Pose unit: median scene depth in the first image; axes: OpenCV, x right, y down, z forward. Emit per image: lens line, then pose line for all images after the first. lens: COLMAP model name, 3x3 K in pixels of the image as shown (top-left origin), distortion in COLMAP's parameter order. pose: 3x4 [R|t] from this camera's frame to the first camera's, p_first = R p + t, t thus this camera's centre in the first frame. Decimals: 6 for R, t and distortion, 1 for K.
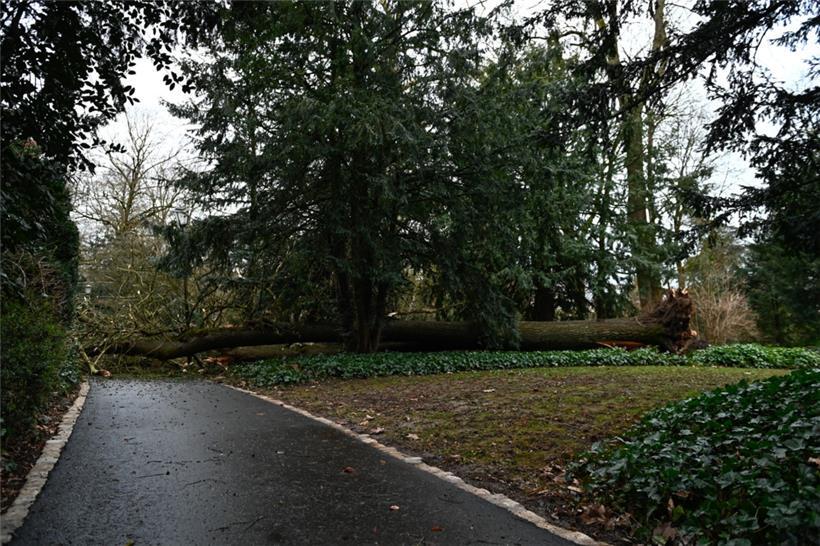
lens RADIAL K [[578.1, 0, 408.0], [0, 578.1, 266.9], [0, 0, 1]] dist [-0.004231, -0.001362]
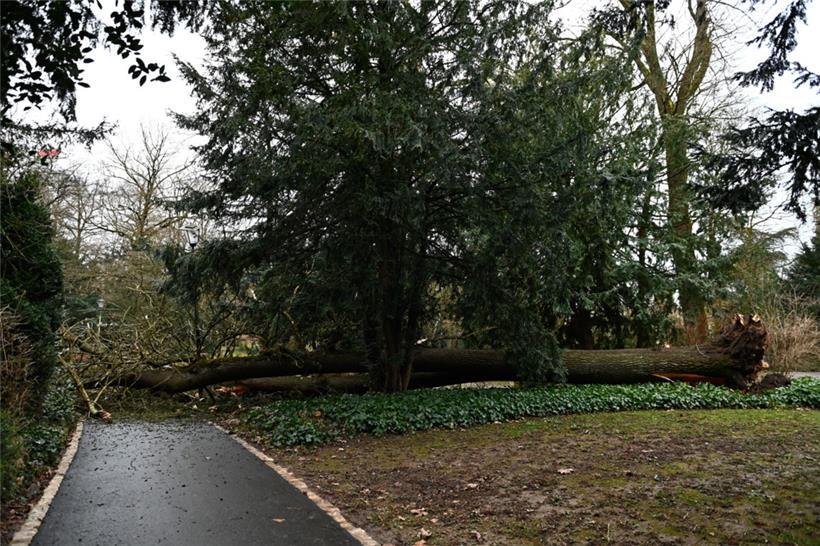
lens RADIAL K [[577.5, 0, 410.0], [0, 577.5, 273.0], [0, 0, 1]] dist [-0.003347, -0.002449]
pose [[0.999705, -0.005748, -0.023587, -0.025376], [0.005743, 0.999983, -0.000302, -0.027393], [0.023588, 0.000167, 0.999722, 0.100373]]
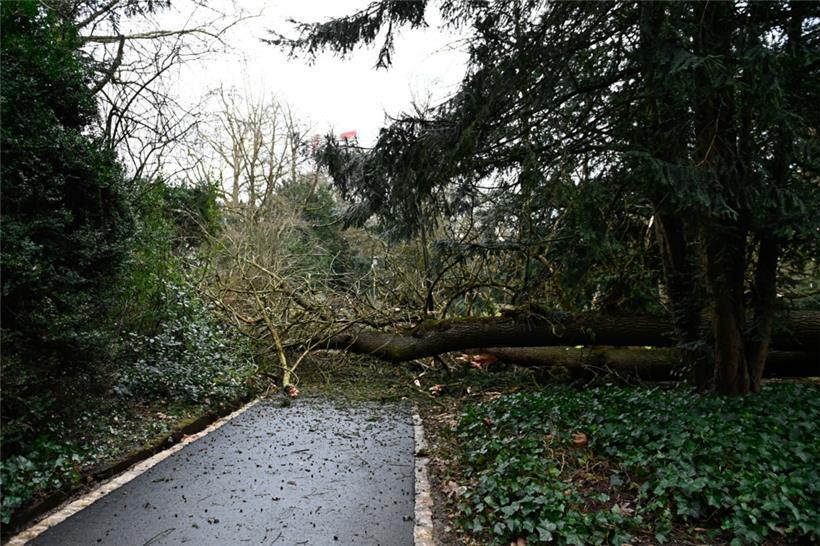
lens RADIAL K [[577.5, 0, 410.0], [0, 577.5, 273.0], [0, 0, 1]] dist [-0.003347, -0.002449]
pose [[0.878278, -0.012788, -0.477979, -0.072147], [0.045878, 0.997284, 0.057618, 0.014674], [0.475944, -0.072533, 0.876480, 0.417099]]
